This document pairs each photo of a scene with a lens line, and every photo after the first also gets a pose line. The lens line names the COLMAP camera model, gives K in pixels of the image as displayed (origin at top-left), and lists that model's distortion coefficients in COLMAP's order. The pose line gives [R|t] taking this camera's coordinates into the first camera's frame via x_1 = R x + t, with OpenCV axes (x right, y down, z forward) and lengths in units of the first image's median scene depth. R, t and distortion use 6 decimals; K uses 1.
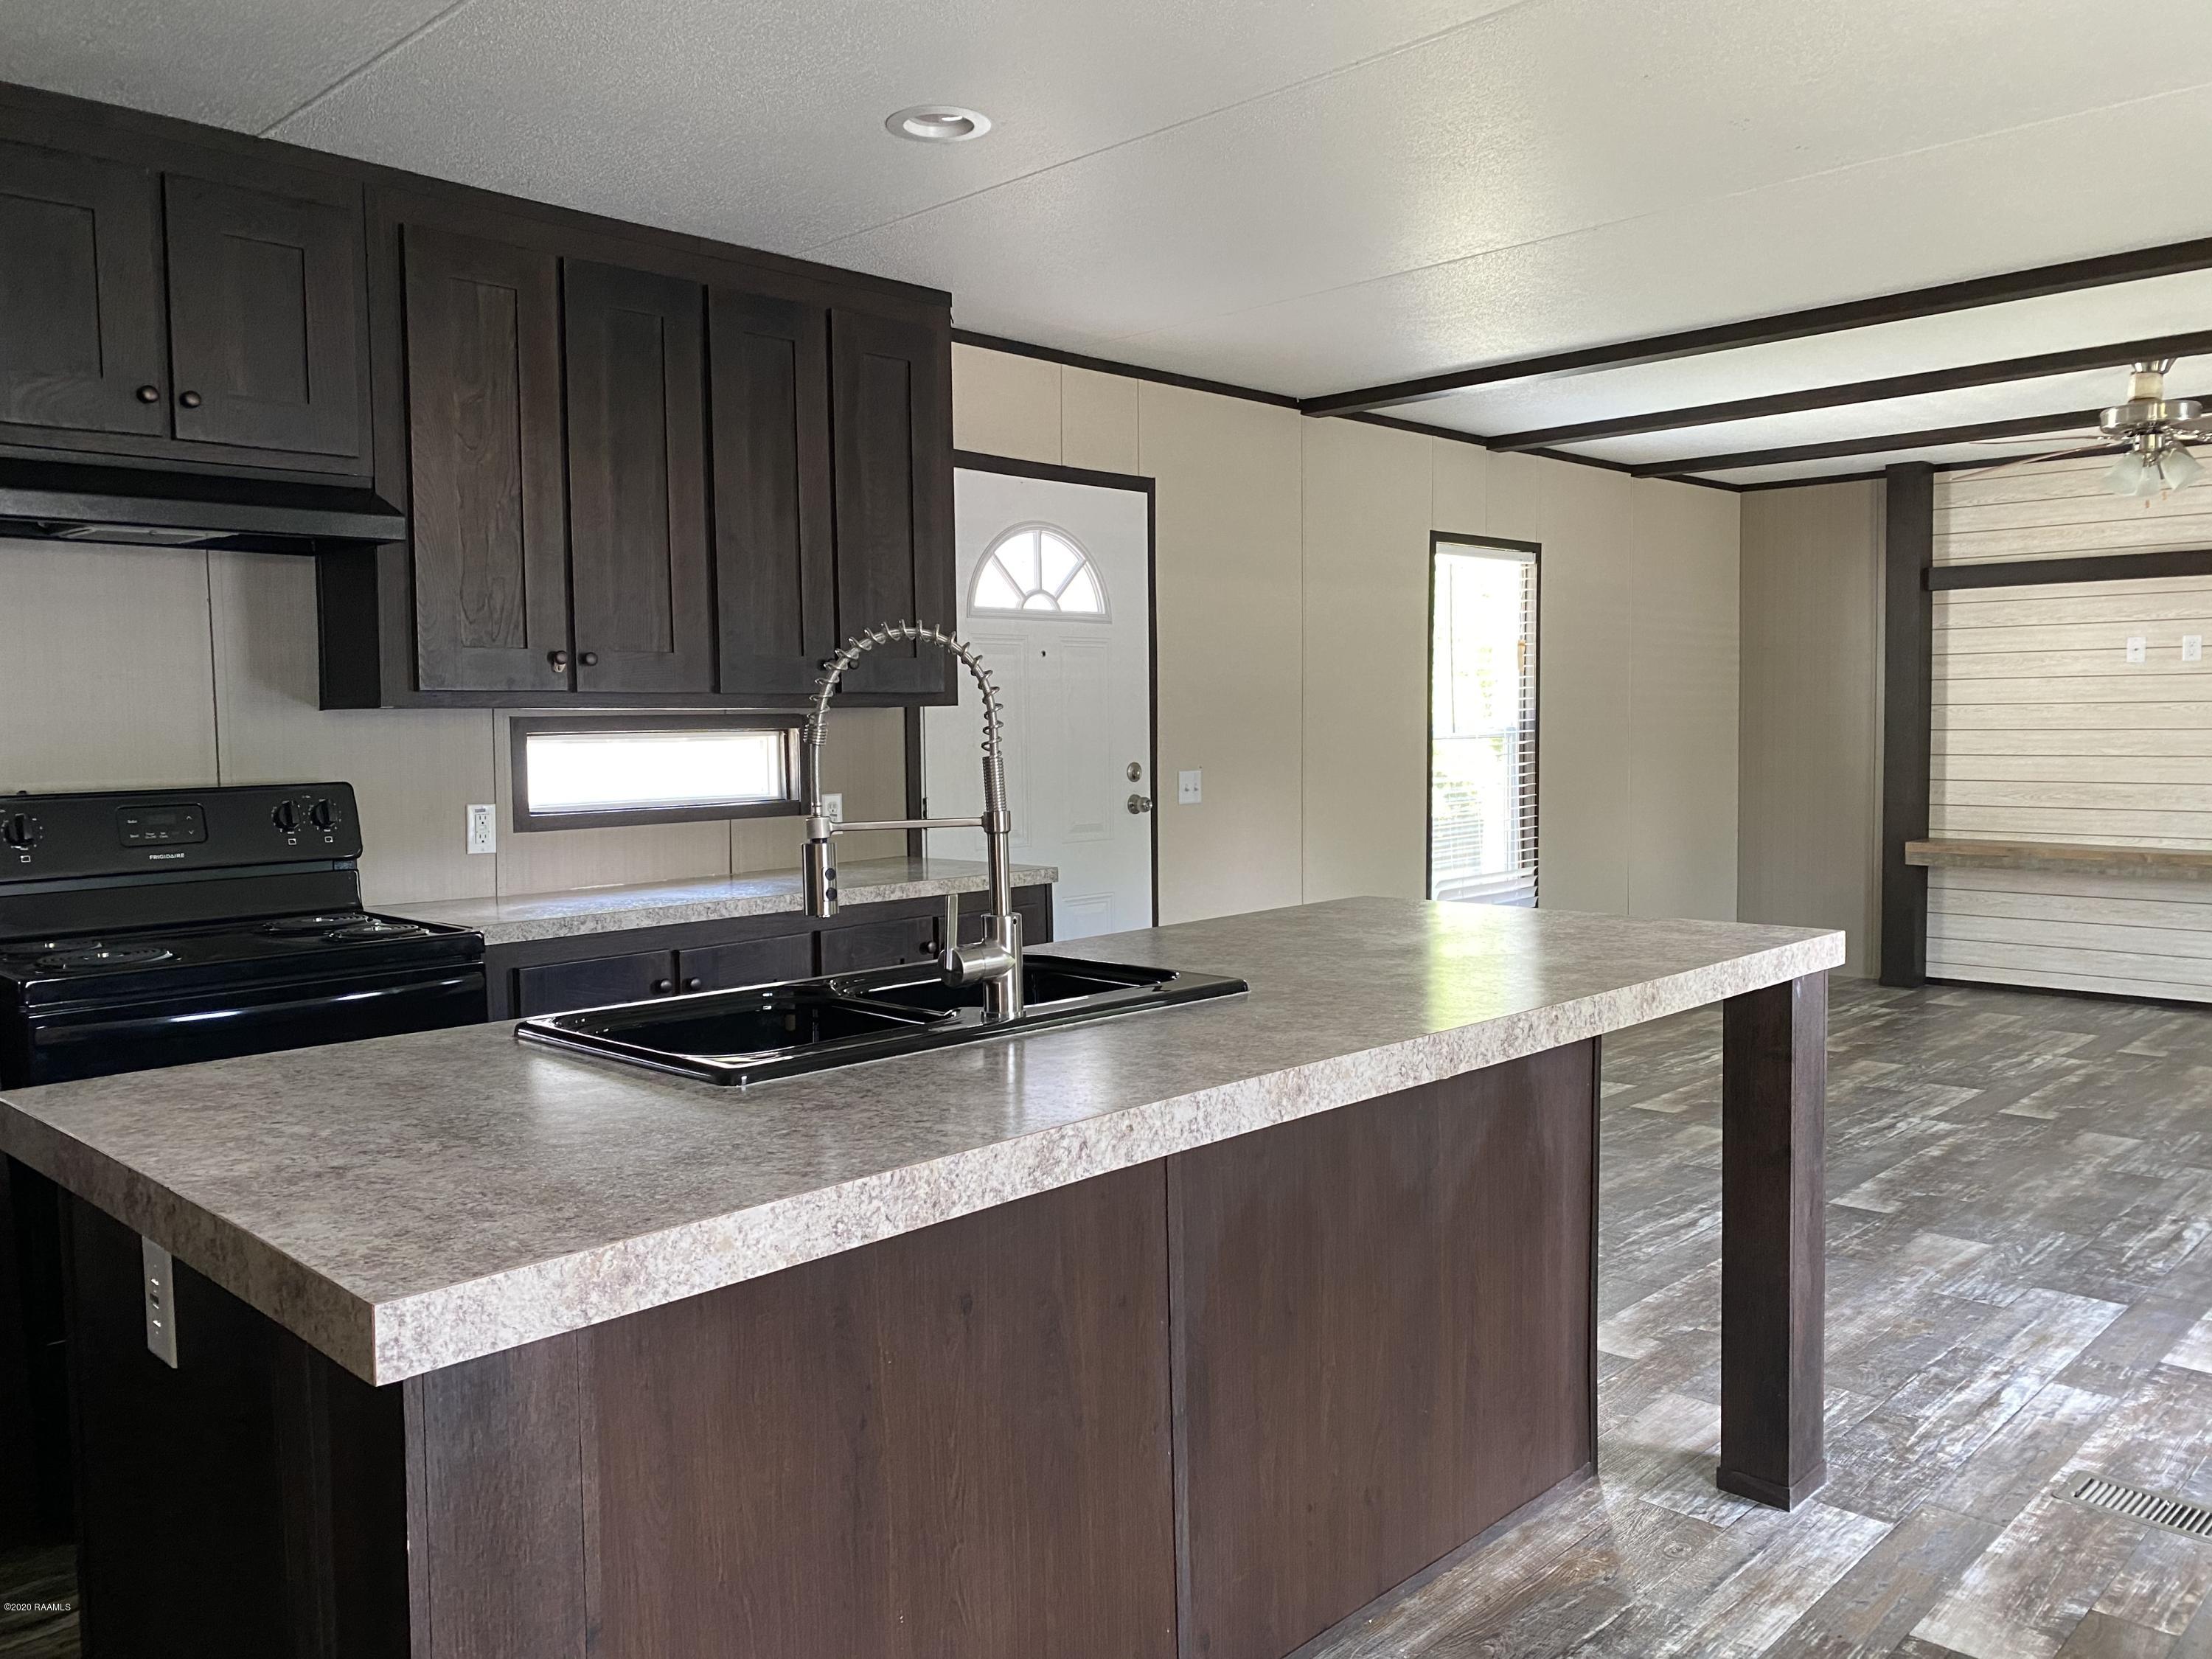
lens RADIAL K [[1684.0, 0, 1059.0], [0, 1684.0, 840.0], [0, 0, 1]] dist [-0.021152, 0.005991]
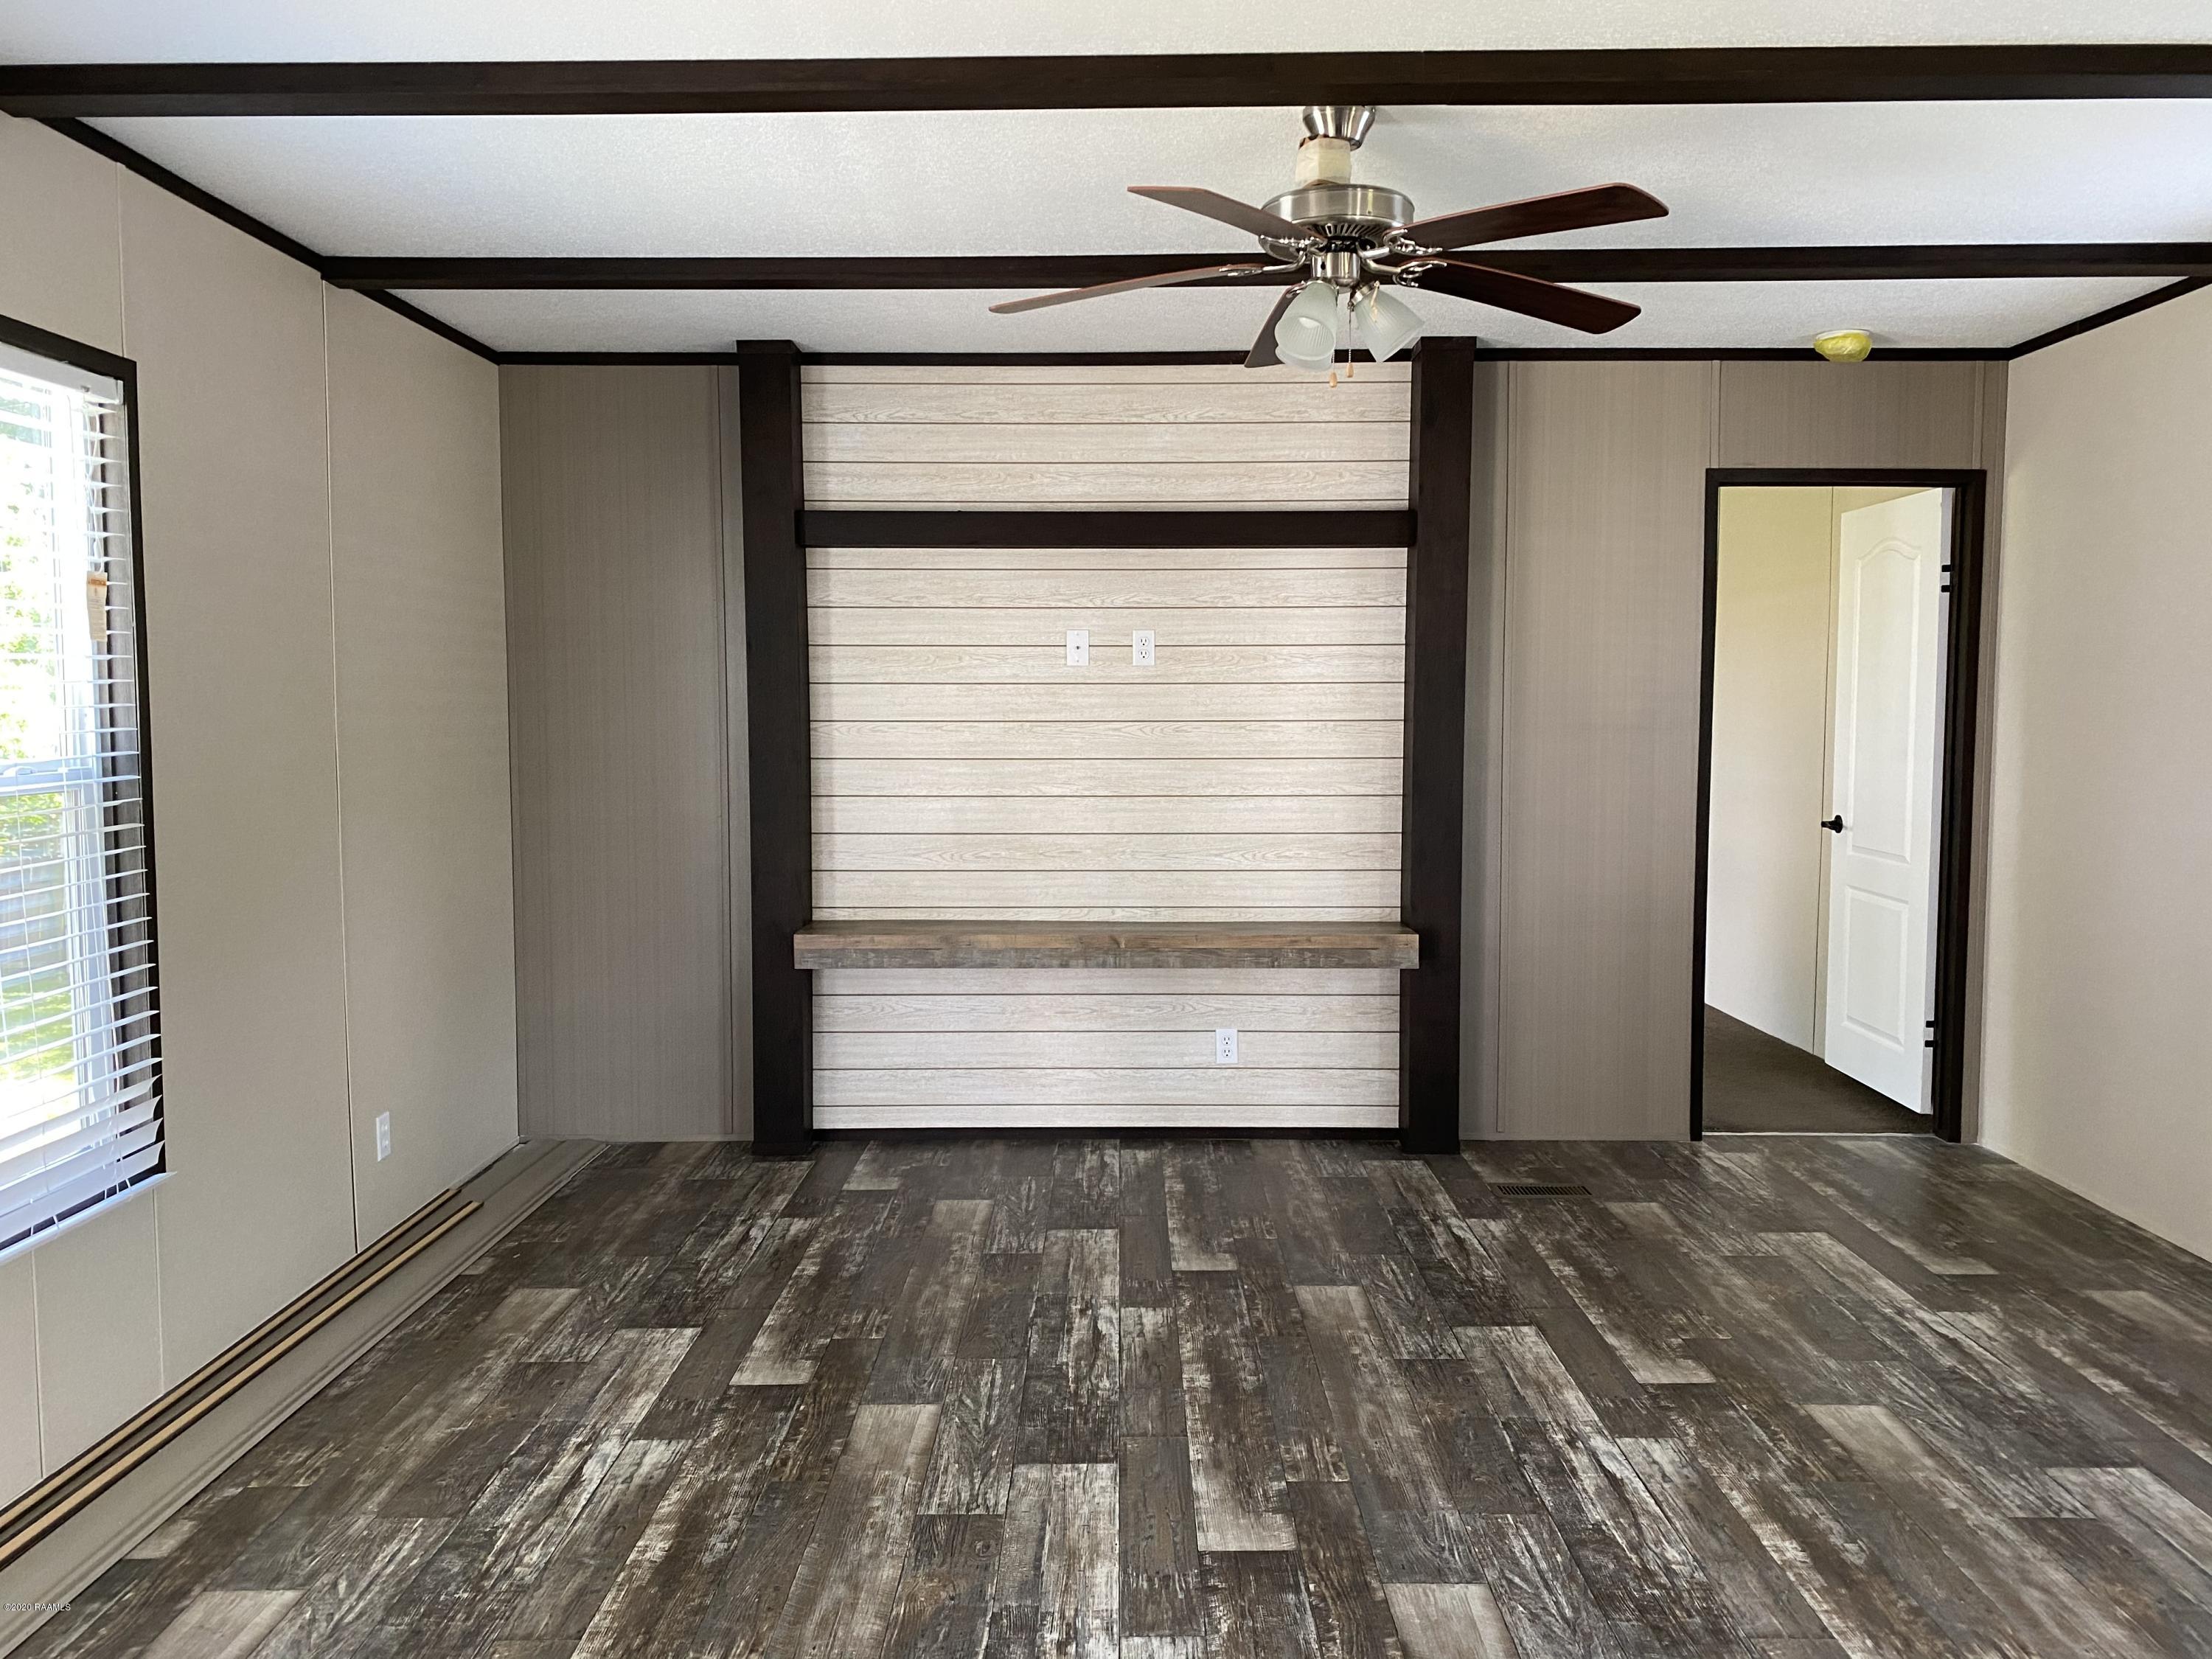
lens RADIAL K [[1684.0, 0, 1116.5], [0, 1684.0, 826.9], [0, 0, 1]] dist [-0.021152, 0.005991]
pose [[0.700071, -0.037931, 0.713065, 0.184776], [0.042782, 0.999022, 0.011140, -0.057771], [-0.712791, 0.022708, 0.701009, 0.631872]]
